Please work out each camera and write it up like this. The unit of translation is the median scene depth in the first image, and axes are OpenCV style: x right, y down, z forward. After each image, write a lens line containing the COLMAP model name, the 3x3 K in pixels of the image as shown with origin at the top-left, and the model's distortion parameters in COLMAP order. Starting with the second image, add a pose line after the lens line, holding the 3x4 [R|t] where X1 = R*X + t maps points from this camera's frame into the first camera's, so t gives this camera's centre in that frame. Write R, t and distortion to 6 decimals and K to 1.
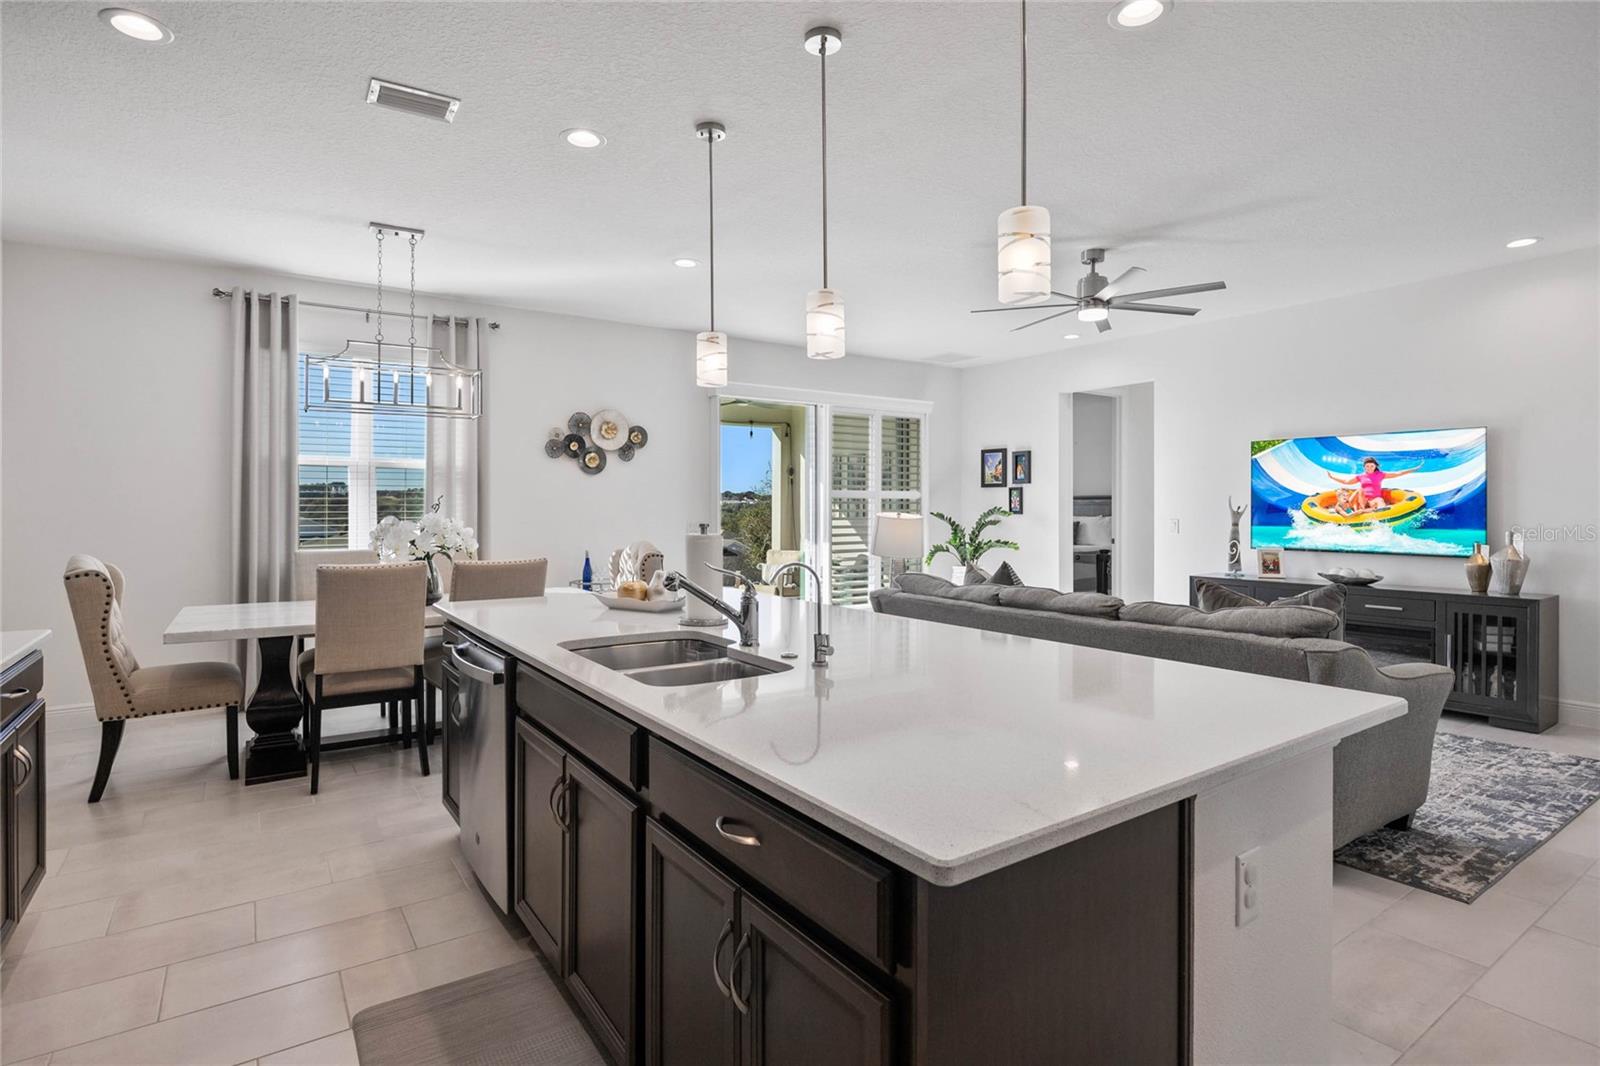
lens RADIAL K [[804.8, 0, 792.7], [0, 804.8, 503.0], [0, 0, 1]] dist [-0.014763, 0.000515]
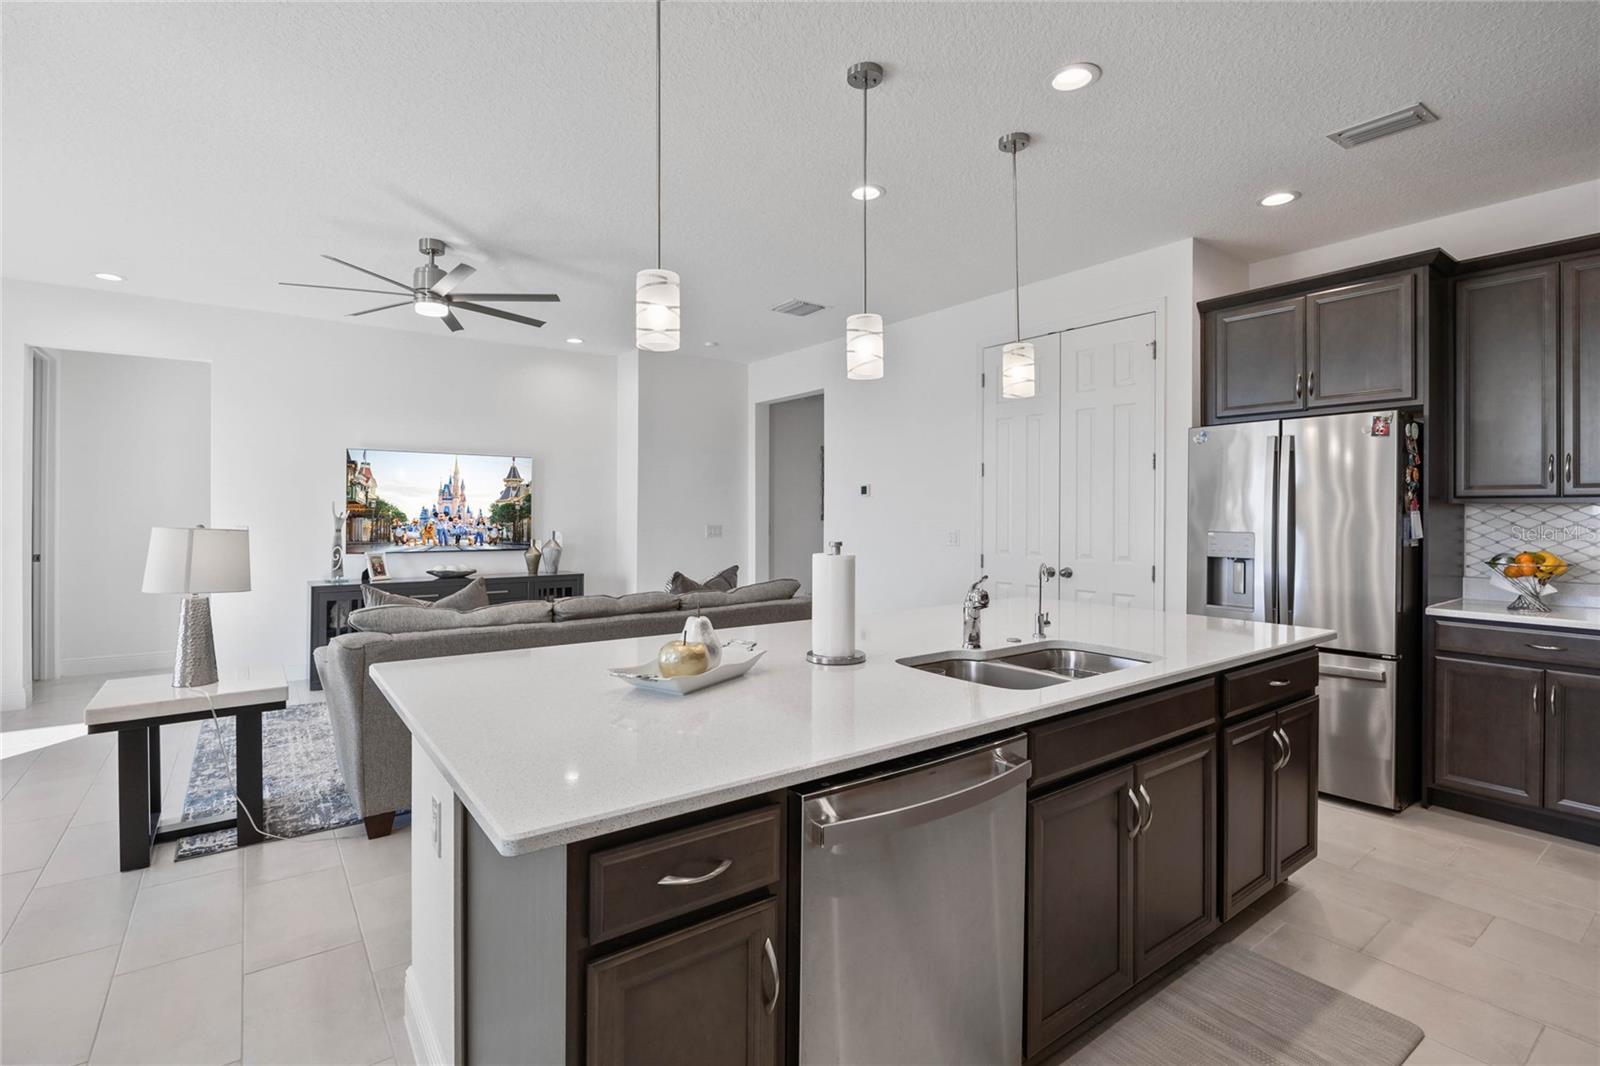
lens RADIAL K [[759.1, 0, 778.7], [0, 759.1, 515.9], [0, 0, 1]] dist [0.000267, -0.000120]
pose [[-0.011239, -0.003668, 0.999930, -0.551125], [-0.011882, 0.999923, 0.003534, -0.000978], [-0.999866, -0.011841, -0.011281, 0.645918]]
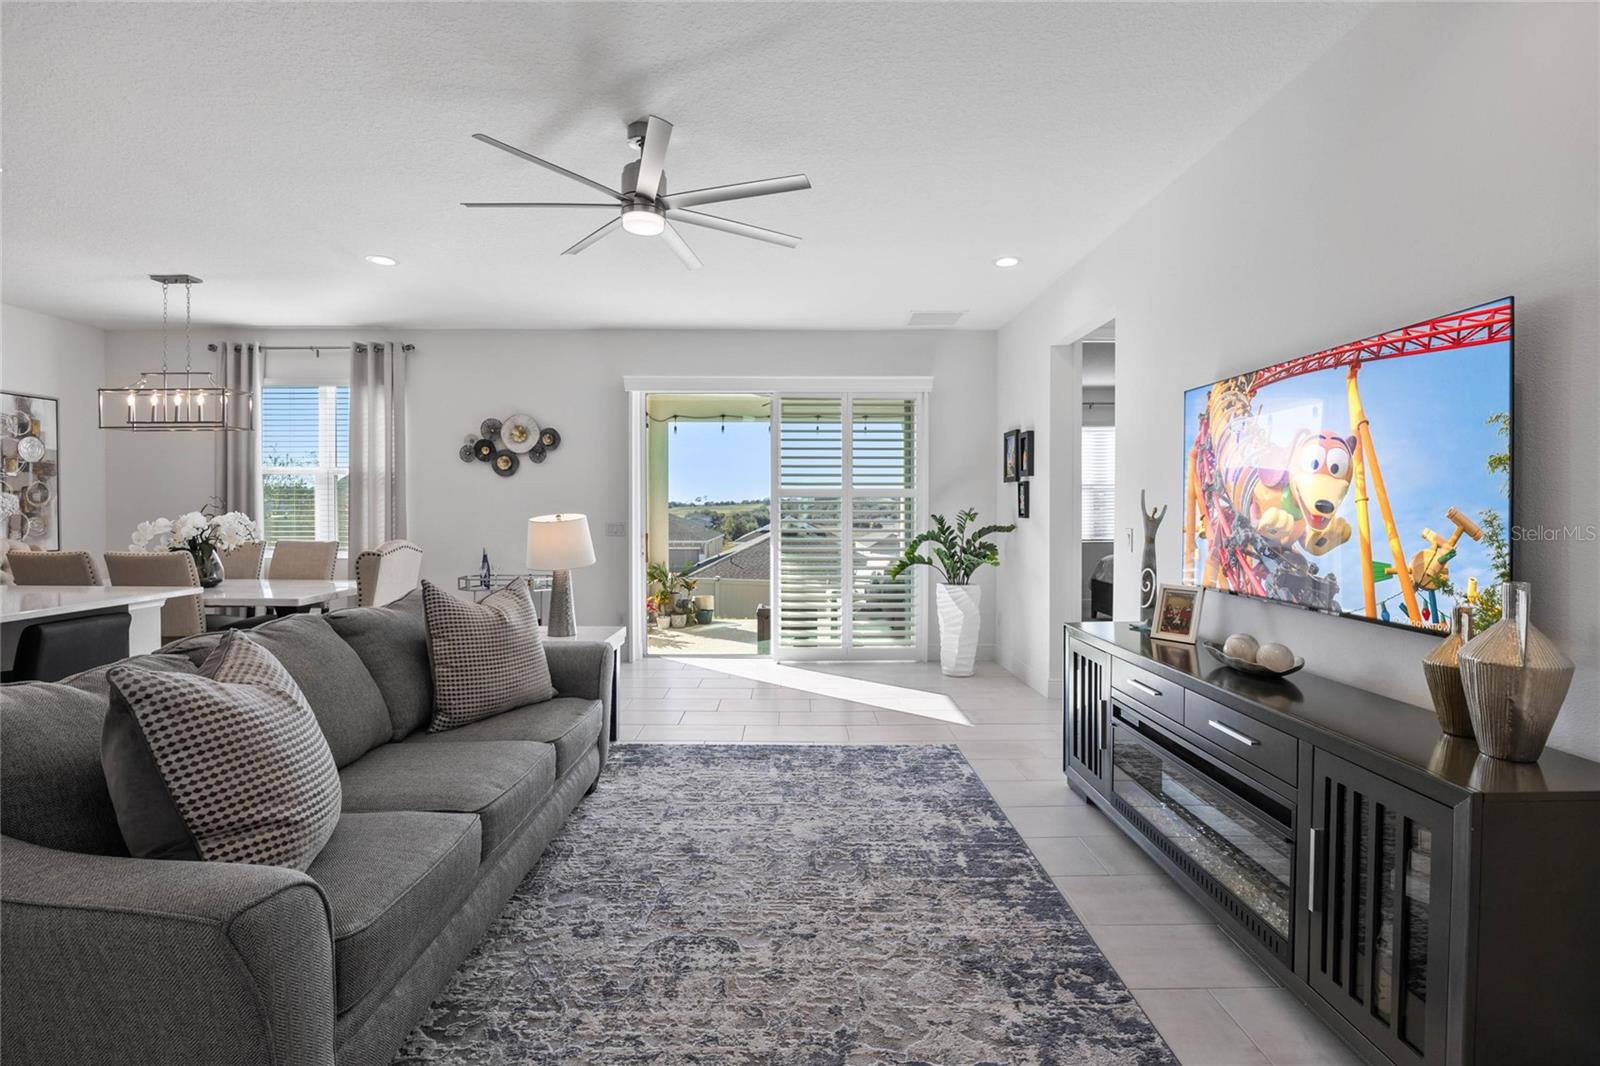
lens RADIAL K [[732.5, 0, 795.3], [0, 732.5, 512.0], [0, 0, 1]] dist [-0.010320, 0.000112]
pose [[0.824157, 0.005826, -0.566332, 0.886973], [0.000422, 0.999940, 0.010901, 0.002063], [0.566362, -0.009223, 0.824105, 0.602326]]
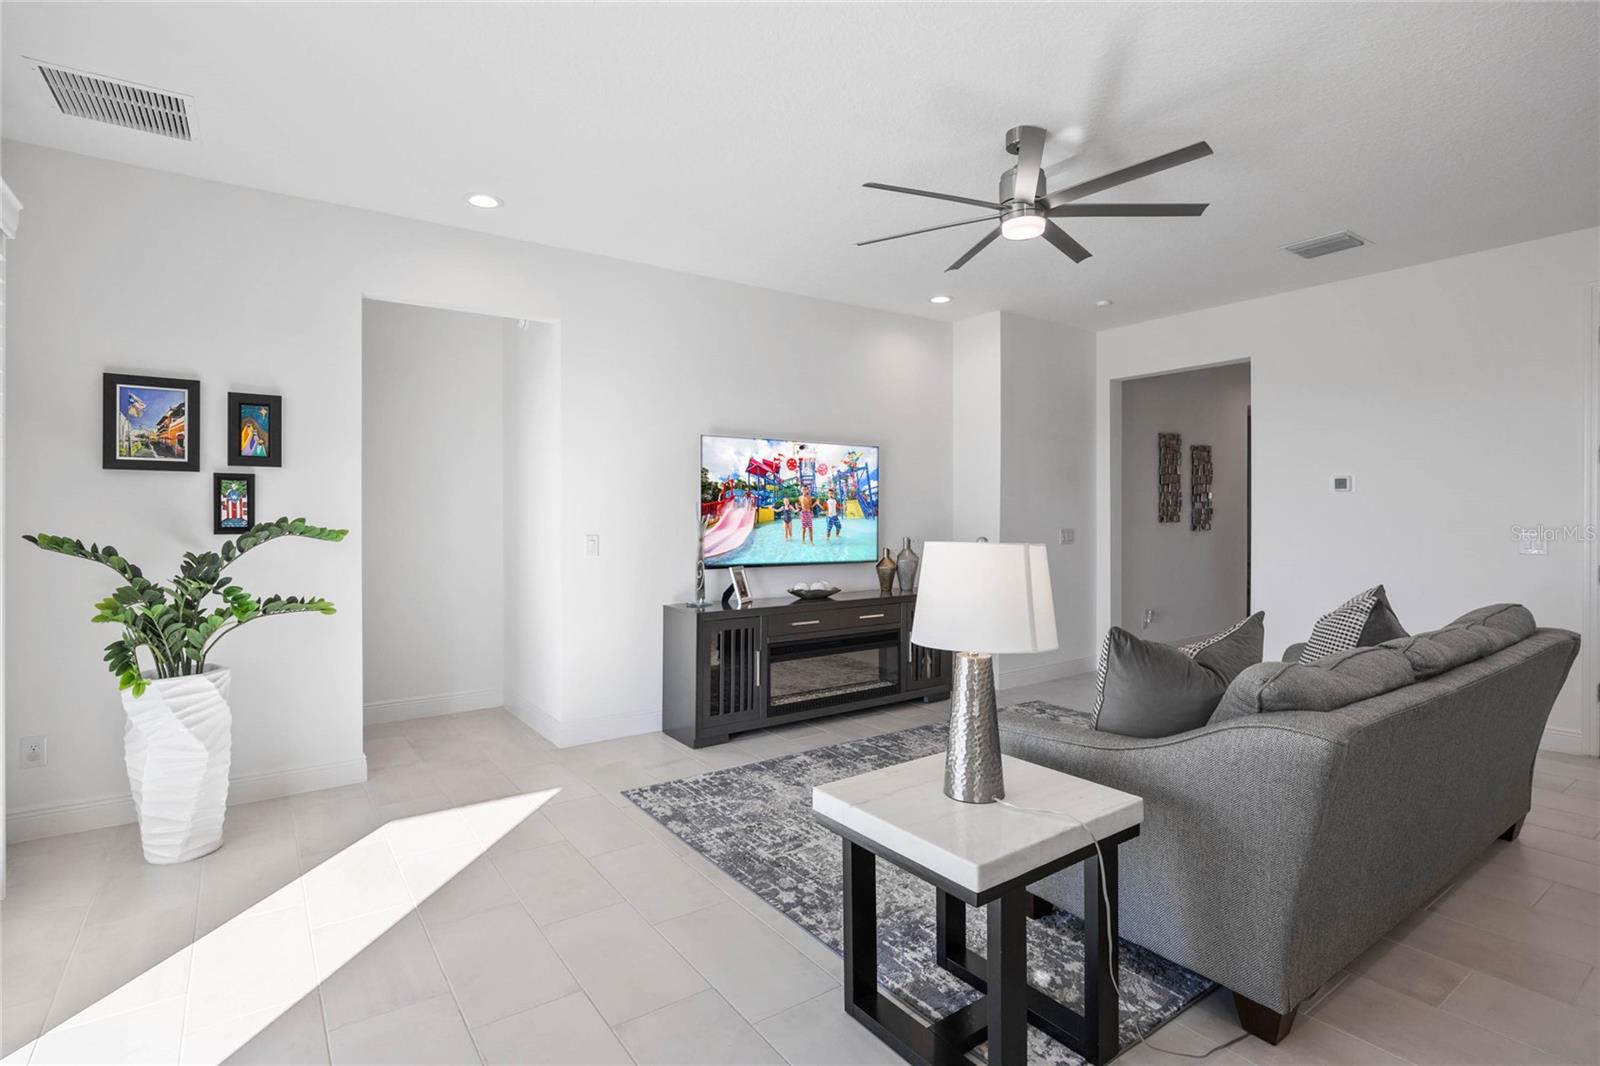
lens RADIAL K [[798.8, 0, 790.2], [0, 798.8, 513.0], [0, 0, 1]] dist [-0.003188, -0.000287]
pose [[-0.010333, -0.000790, 0.999946, -0.305440], [-0.005846, 0.999983, 0.000730, 0.000495], [-0.999930, -0.005838, -0.010337, 1.282905]]
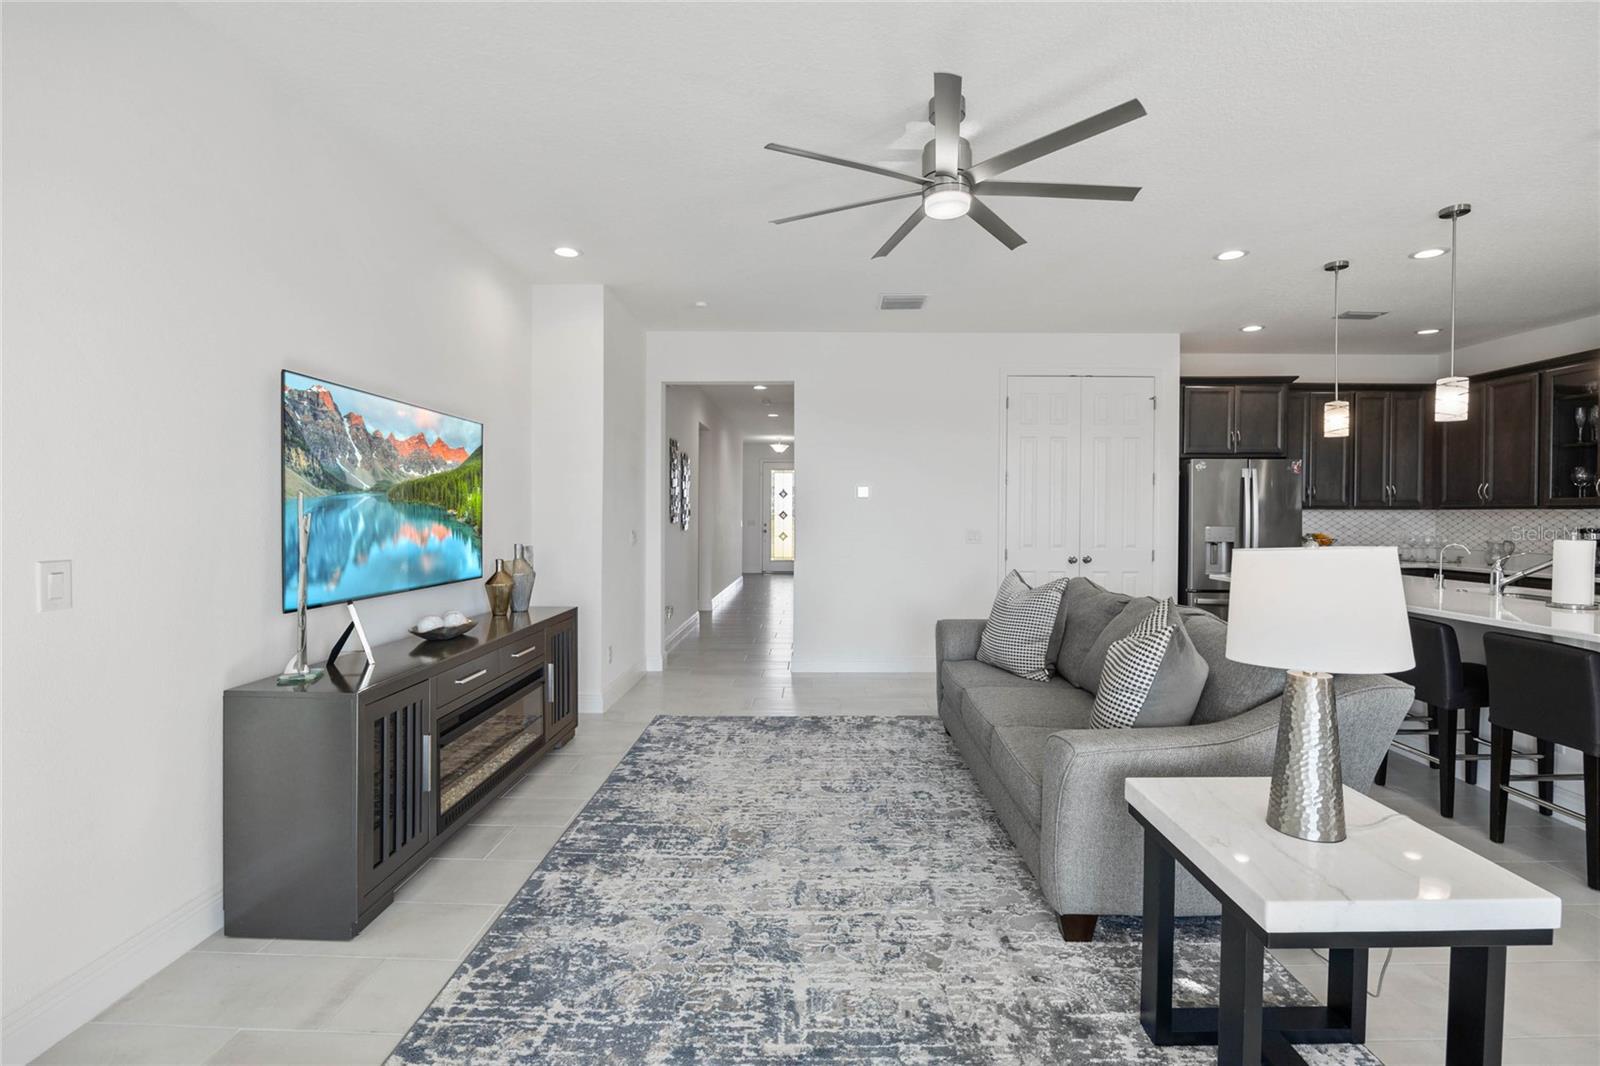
lens RADIAL K [[715.8, 0, 821.0], [0, 715.8, 533.9], [0, 0, 1]] dist [-0.020642, 0.000015]
pose [[-0.824166, -0.013168, 0.566195, 0.156686], [-0.003445, 0.999828, 0.018238, 0.008302], [-0.566337, 0.013081, -0.824070, 1.602005]]
